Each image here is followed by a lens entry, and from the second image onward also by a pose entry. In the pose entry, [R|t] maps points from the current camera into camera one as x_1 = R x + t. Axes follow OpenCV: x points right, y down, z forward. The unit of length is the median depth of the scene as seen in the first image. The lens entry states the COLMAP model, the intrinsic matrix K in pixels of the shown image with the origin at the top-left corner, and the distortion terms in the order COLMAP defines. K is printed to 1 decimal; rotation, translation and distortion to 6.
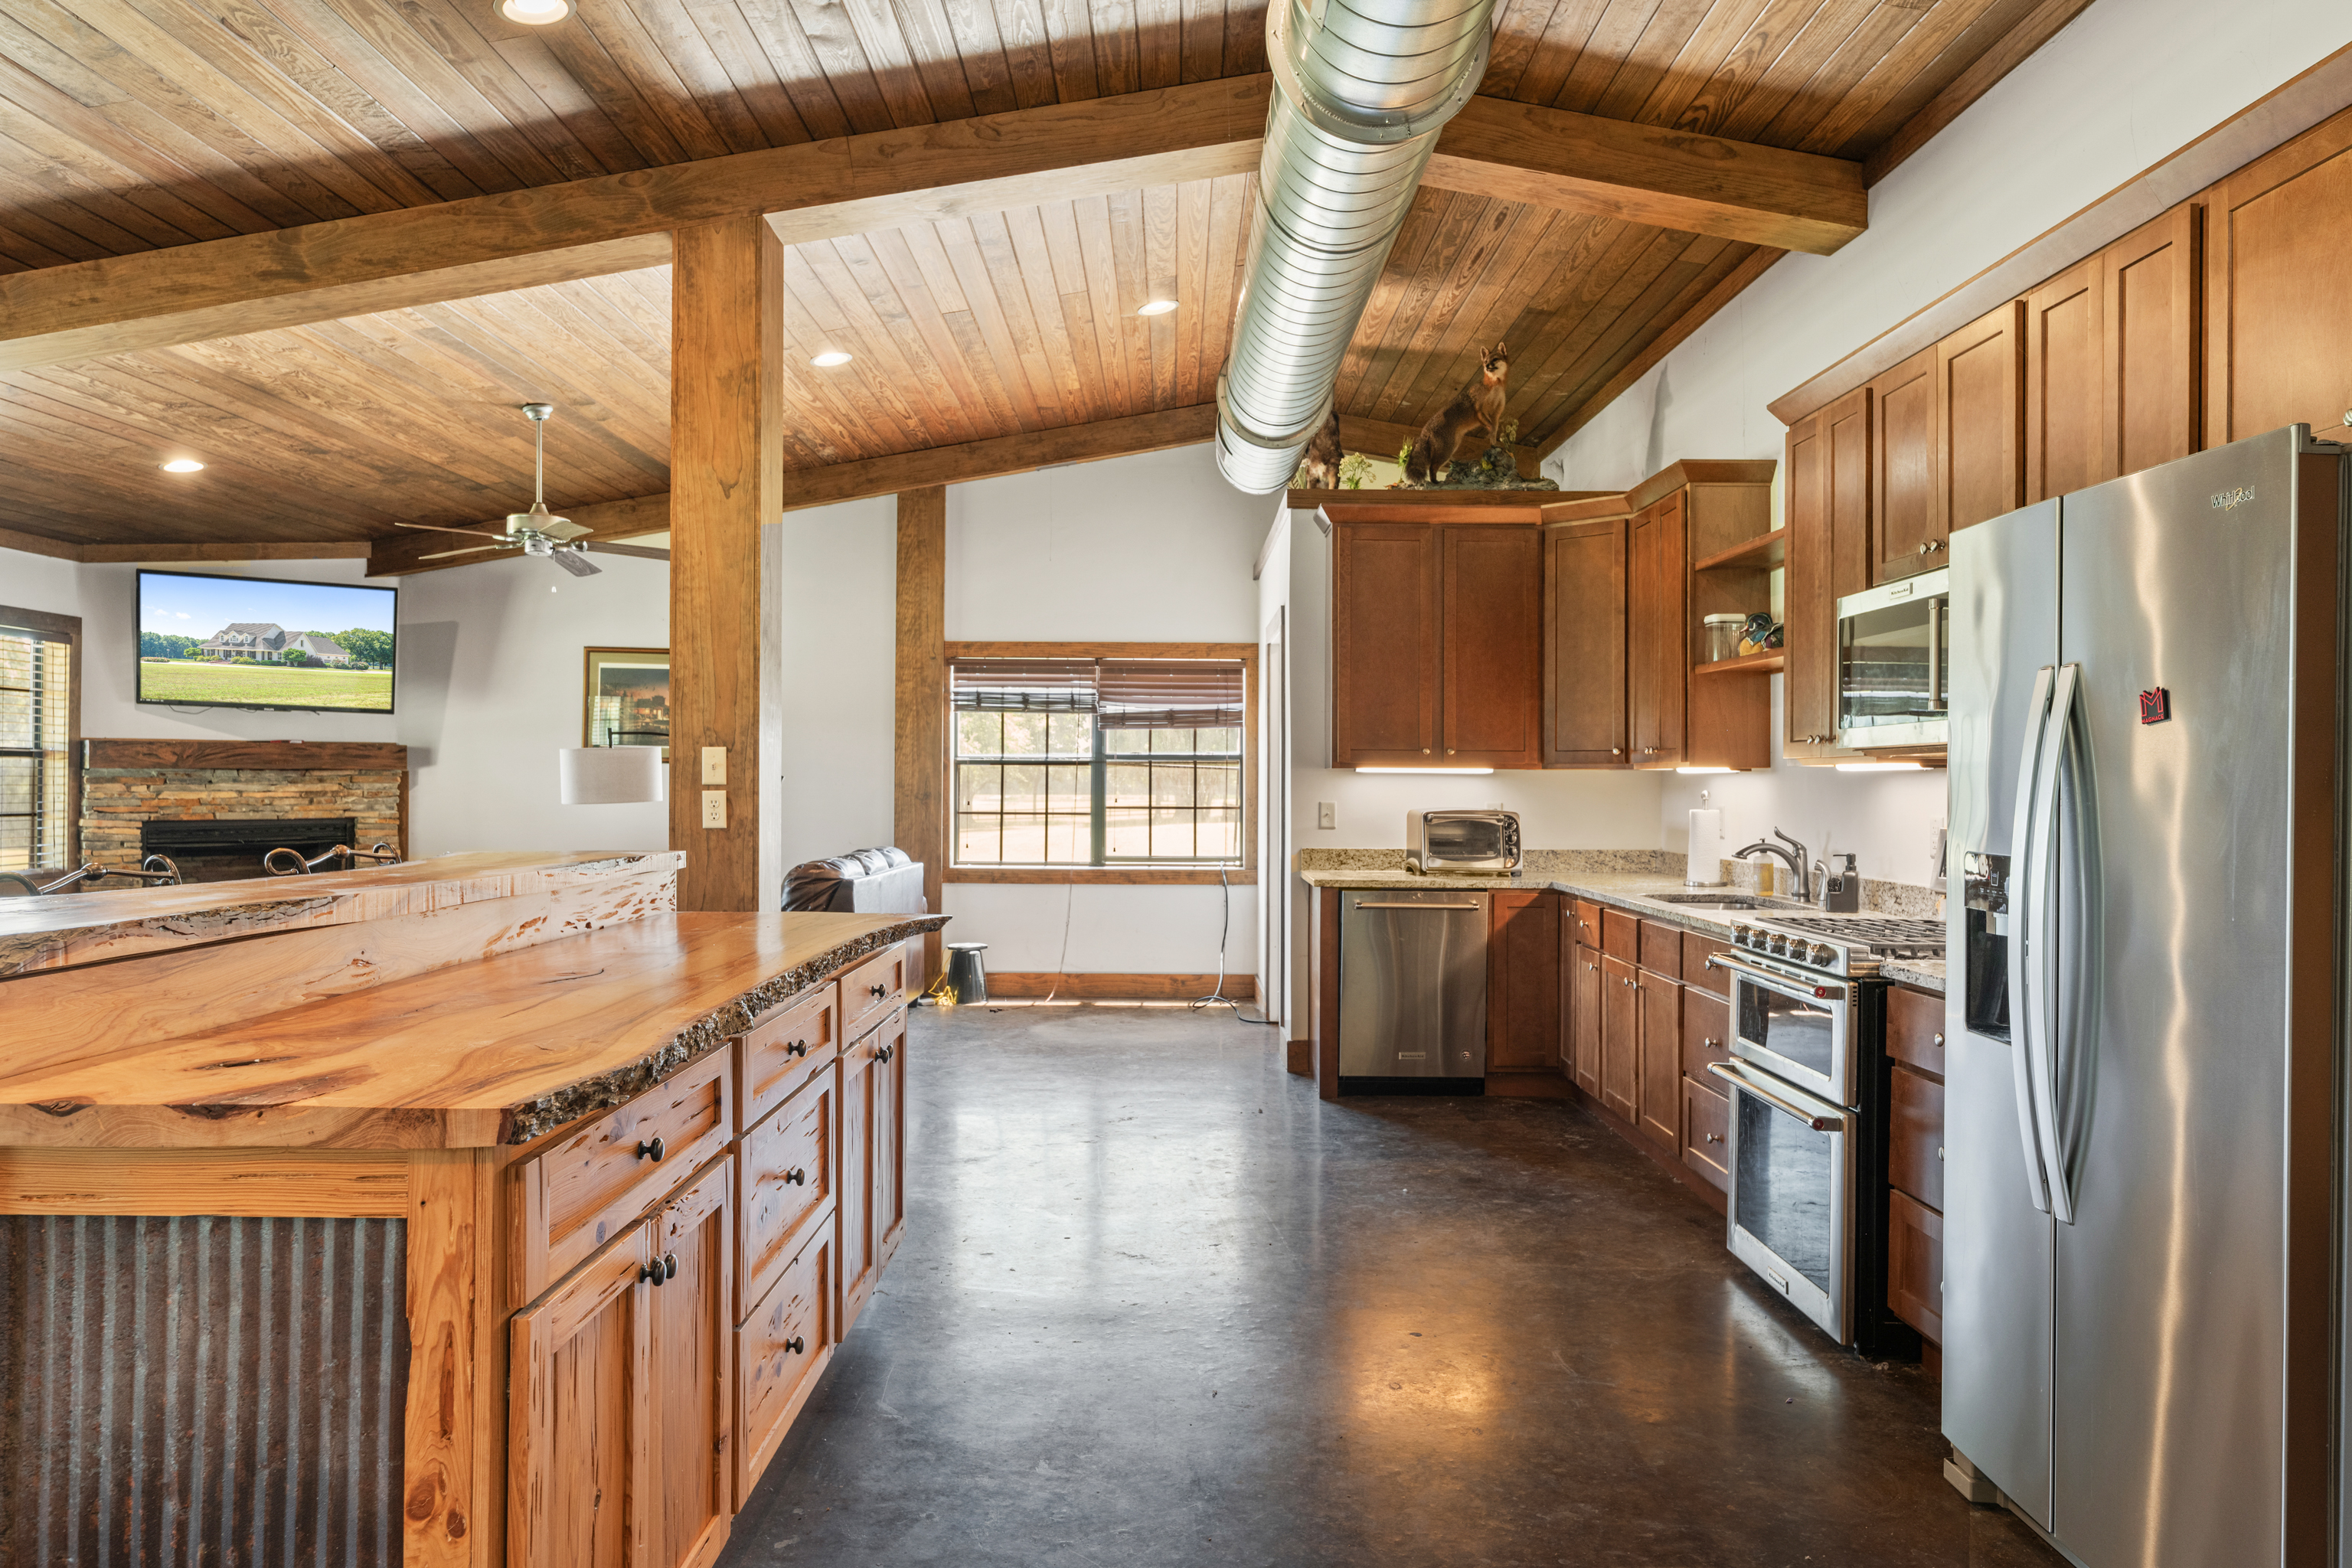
lens RADIAL K [[1576.0, 0, 1173.2], [0, 1576.0, 783.8], [0, 0, 1]] dist [0.006117, 0.000266]
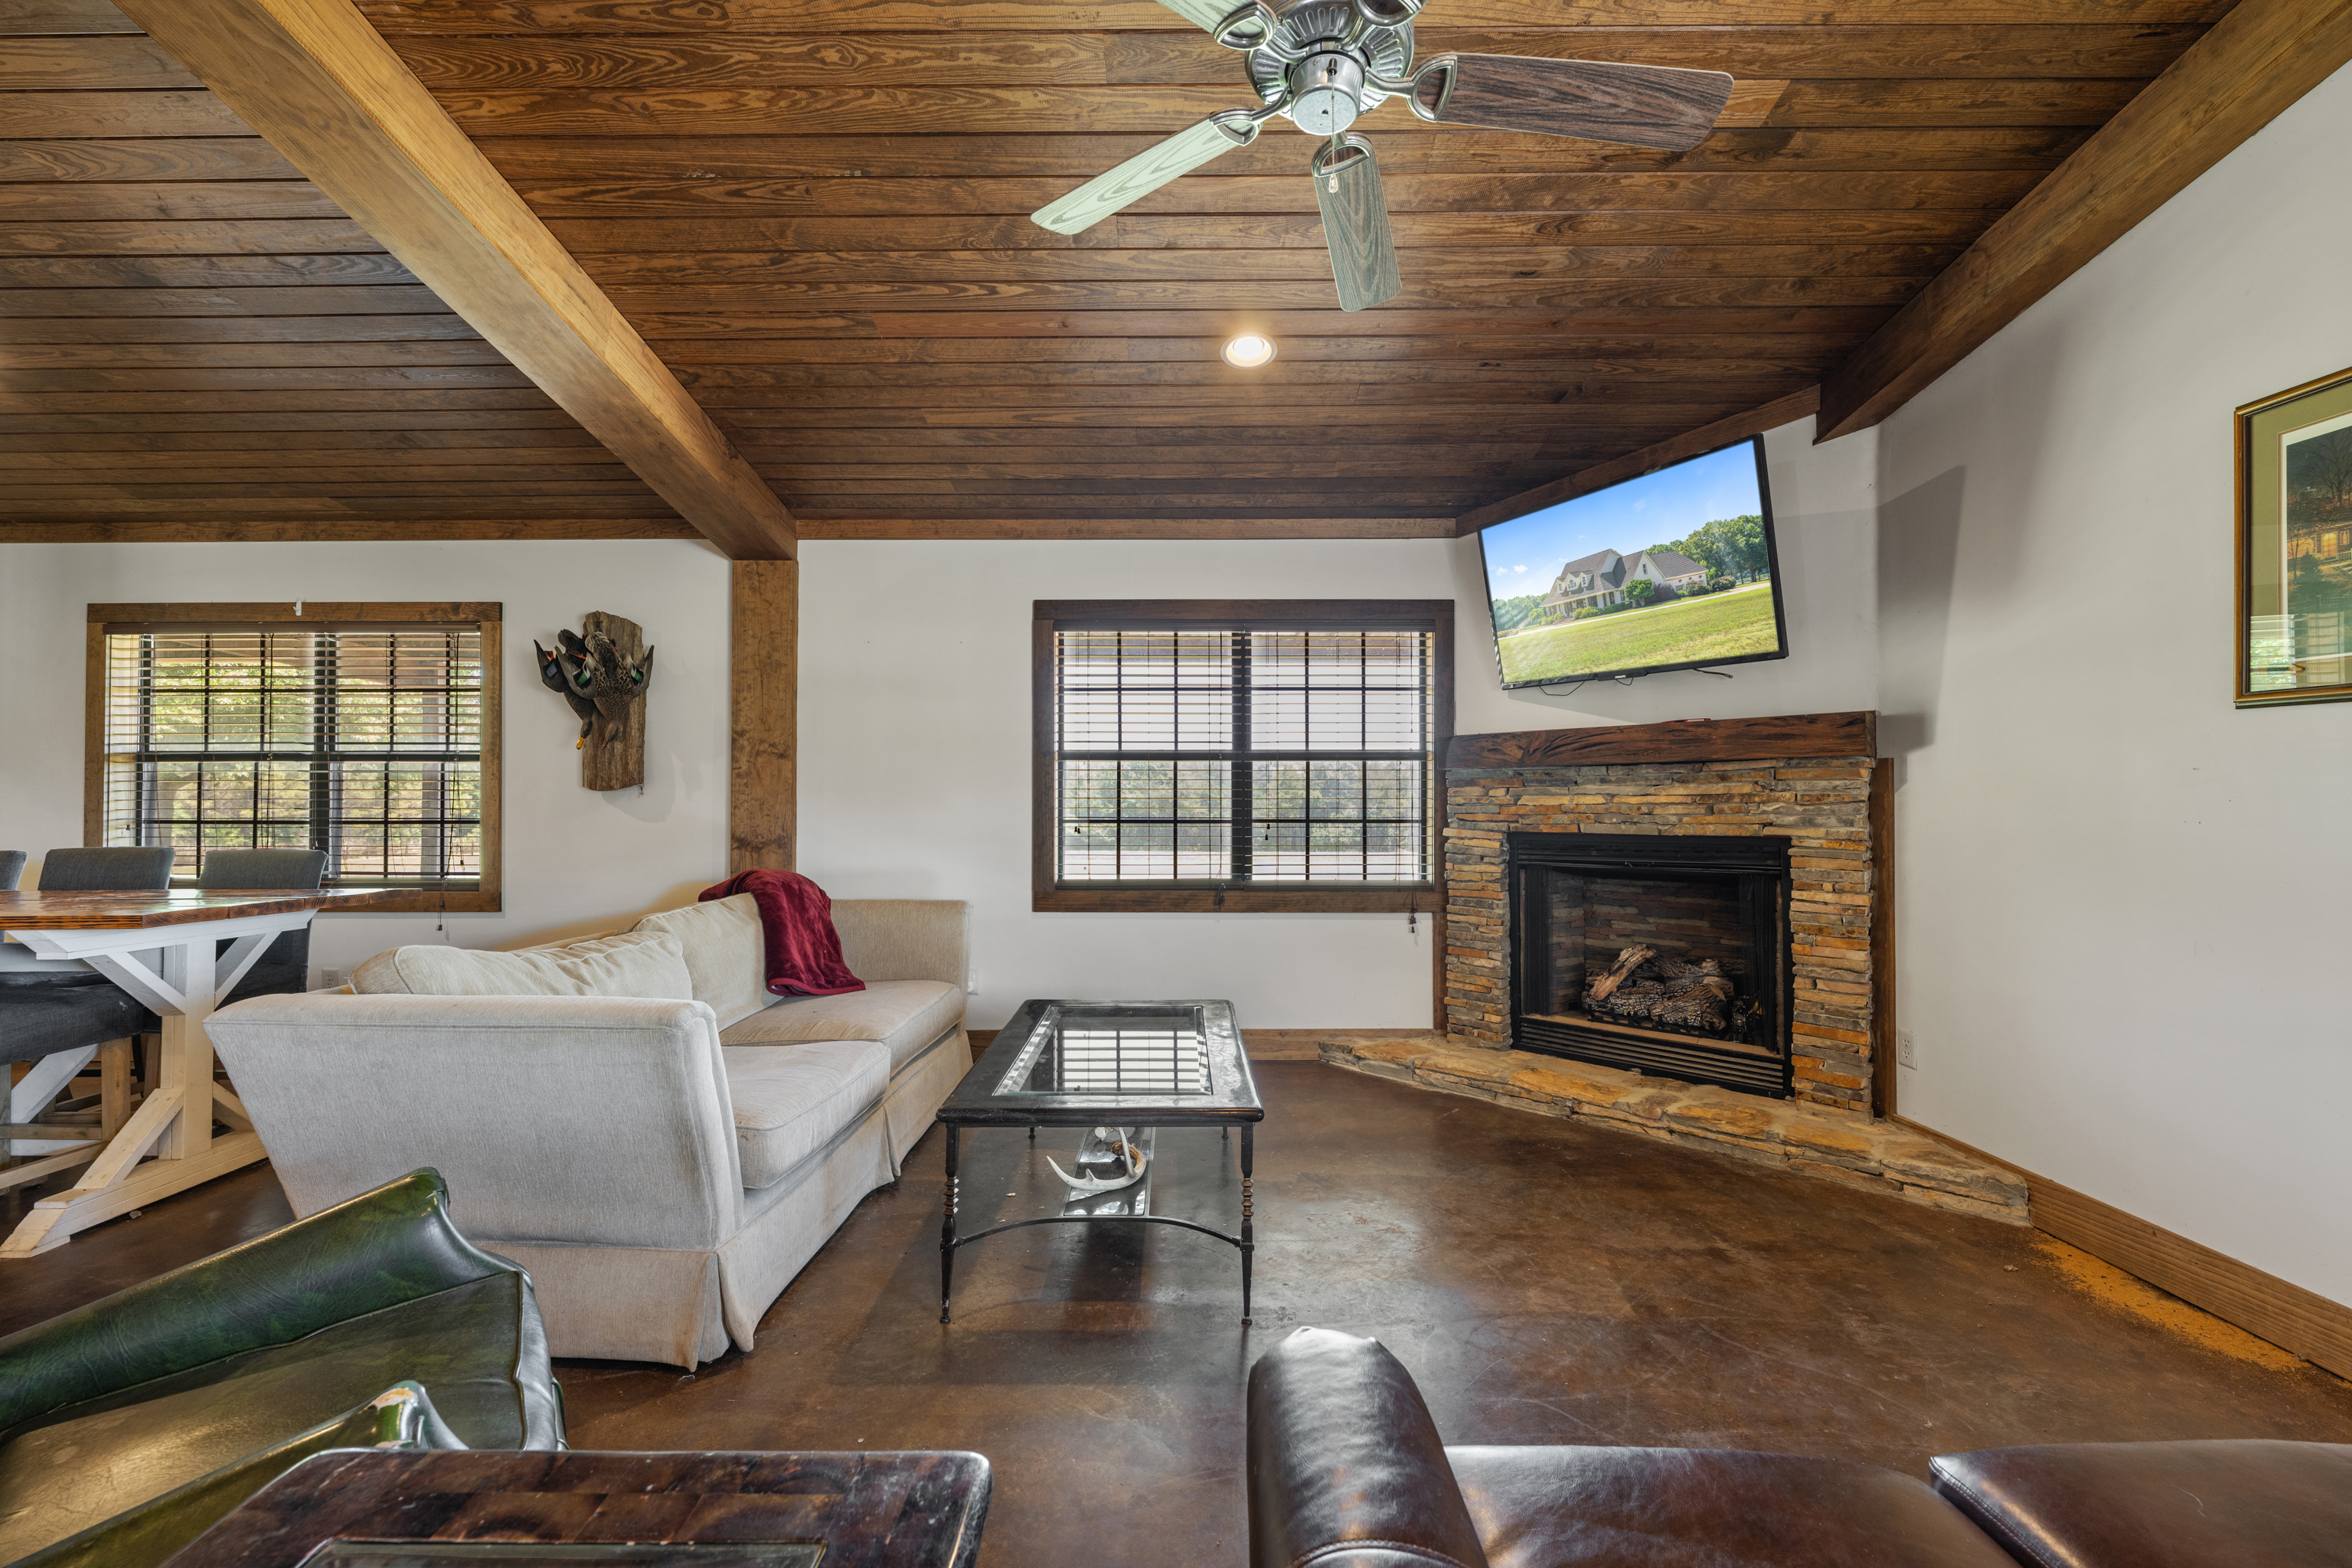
lens RADIAL K [[918.0, 0, 1185.7], [0, 918.0, 791.2], [0, 0, 1]] dist [-0.018886, -0.000740]
pose [[-0.012335, -0.017436, -0.999772, -0.172839], [-0.000356, 0.999848, -0.017433, 0.010522], [0.999924, 0.000141, -0.012339, 0.825154]]
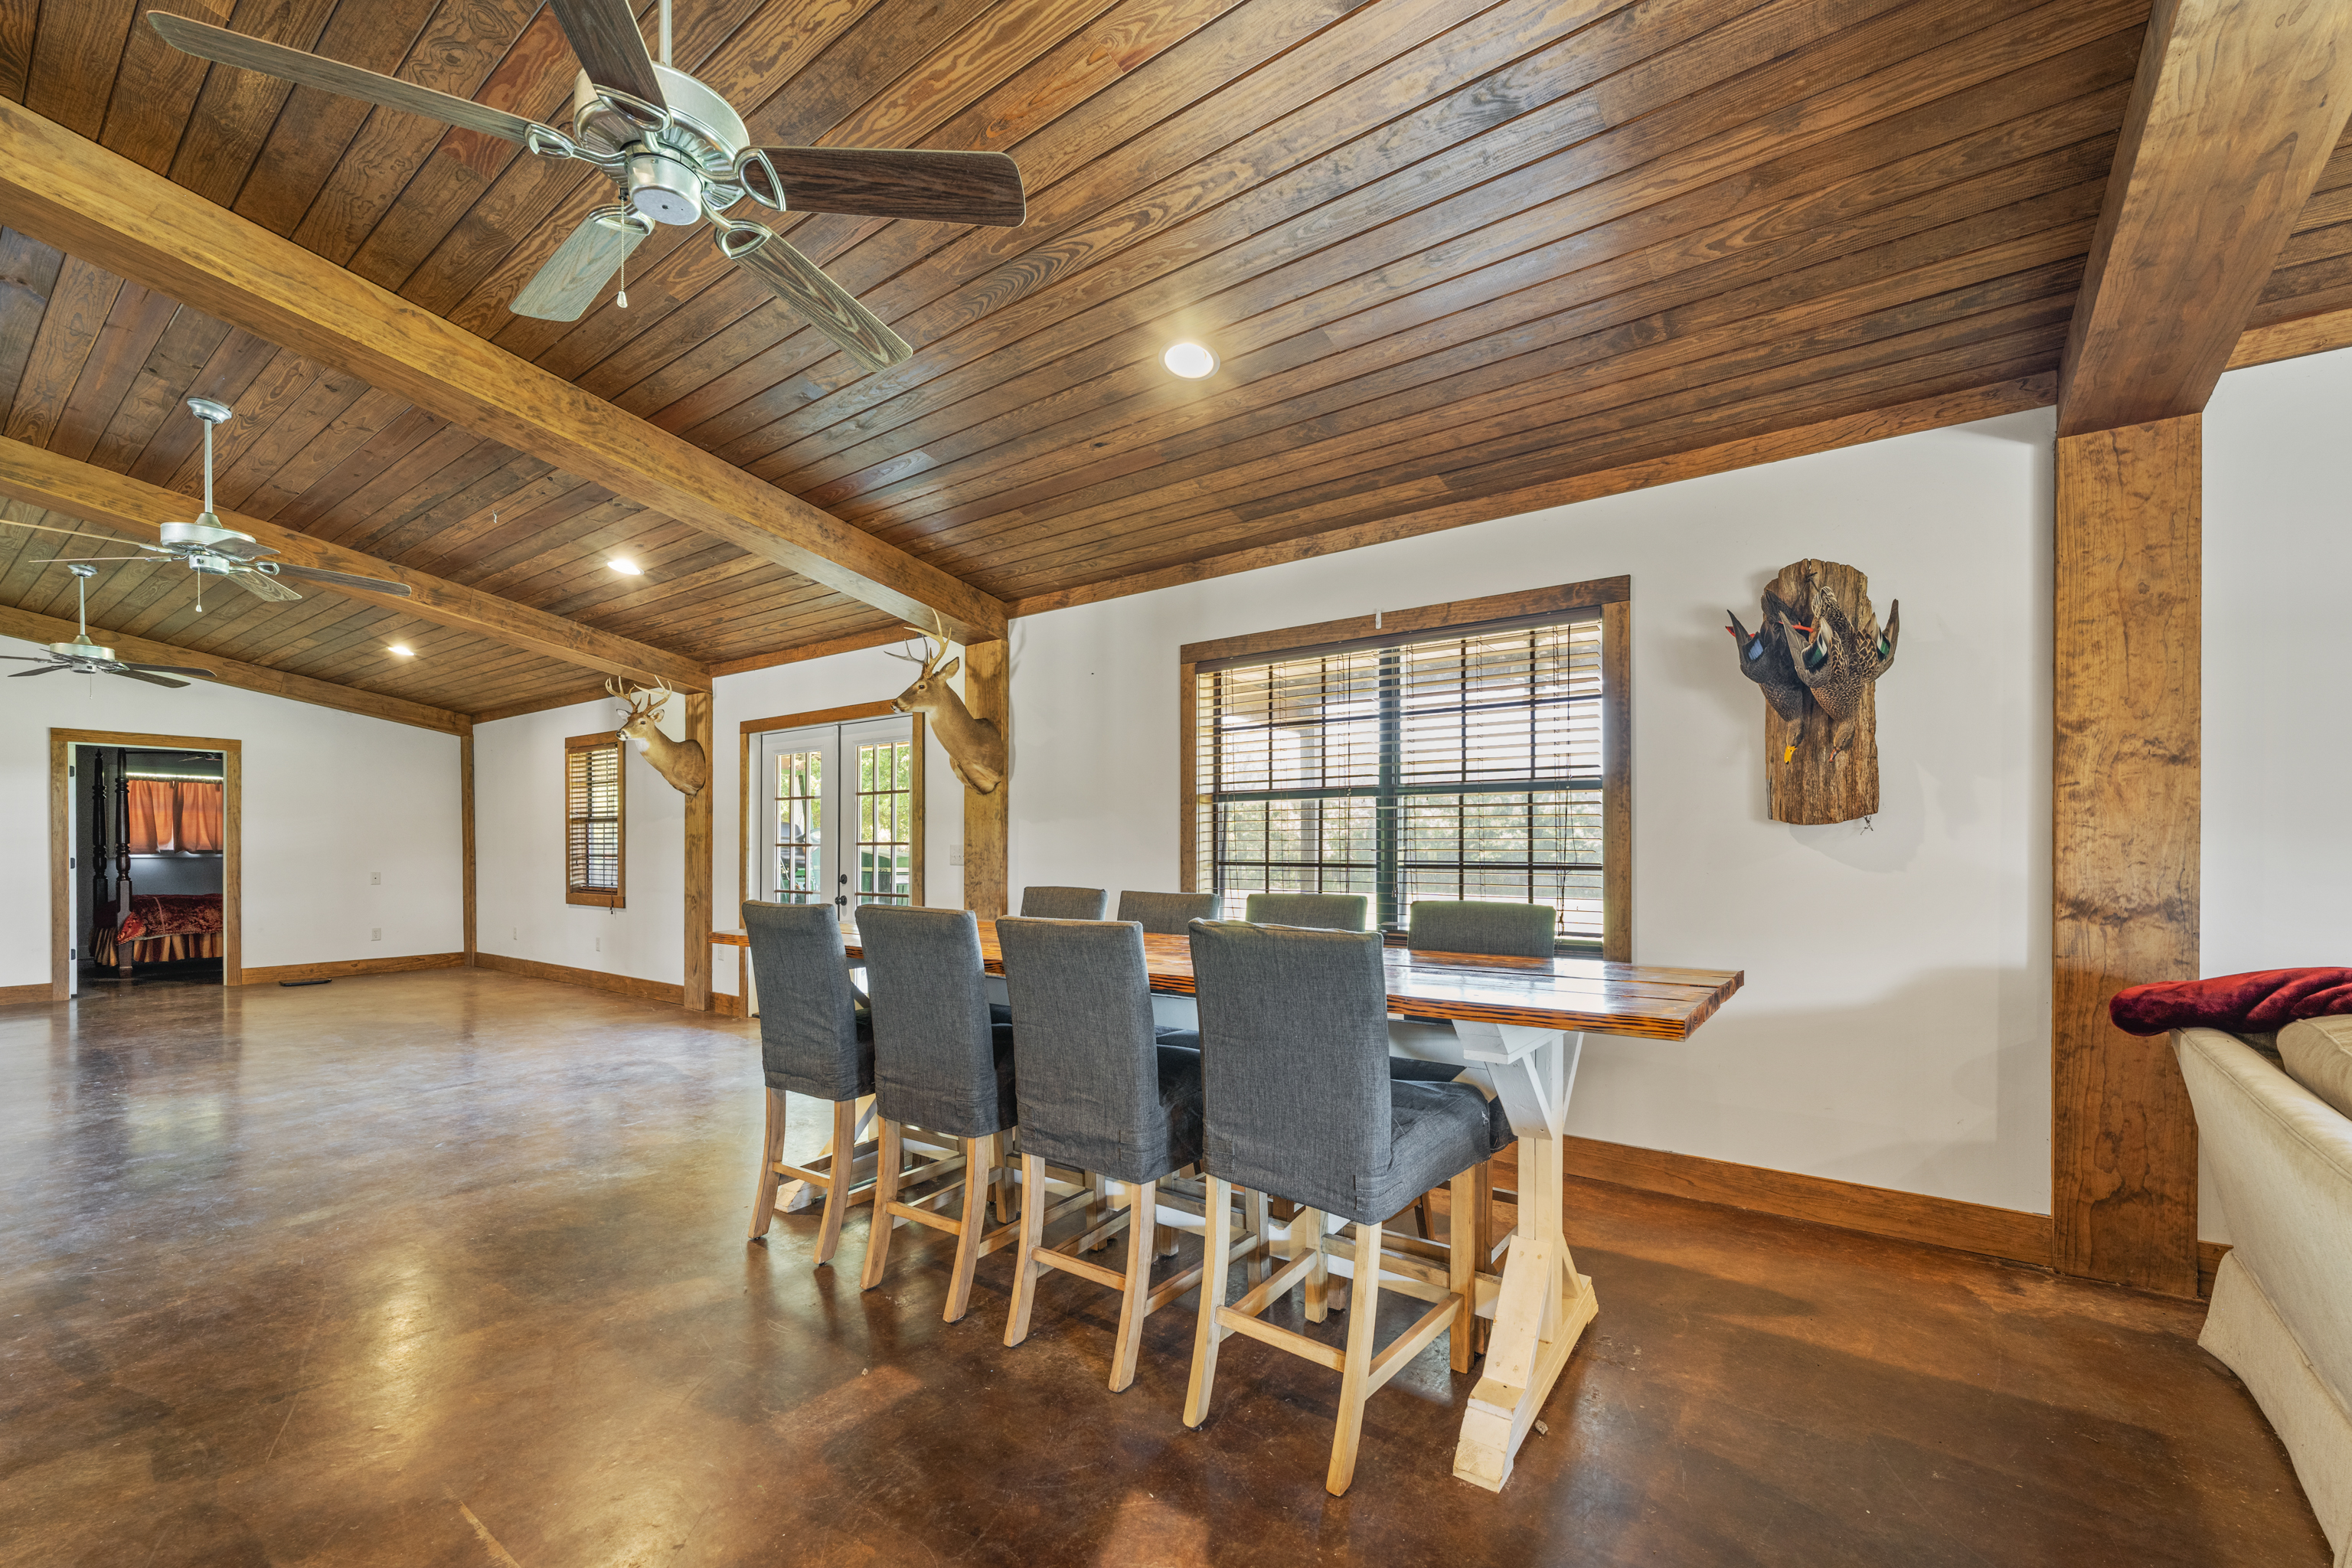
lens RADIAL K [[918.0, 0, 1223.9], [0, 918.0, 844.7], [0, 0, 1]] dist [-0.018886, -0.000740]
pose [[-0.602909, -0.002199, -0.797807, -0.265299], [-0.001005, 0.999998, -0.001997, 0.010039], [0.797809, -0.000402, -0.602910, 0.534303]]
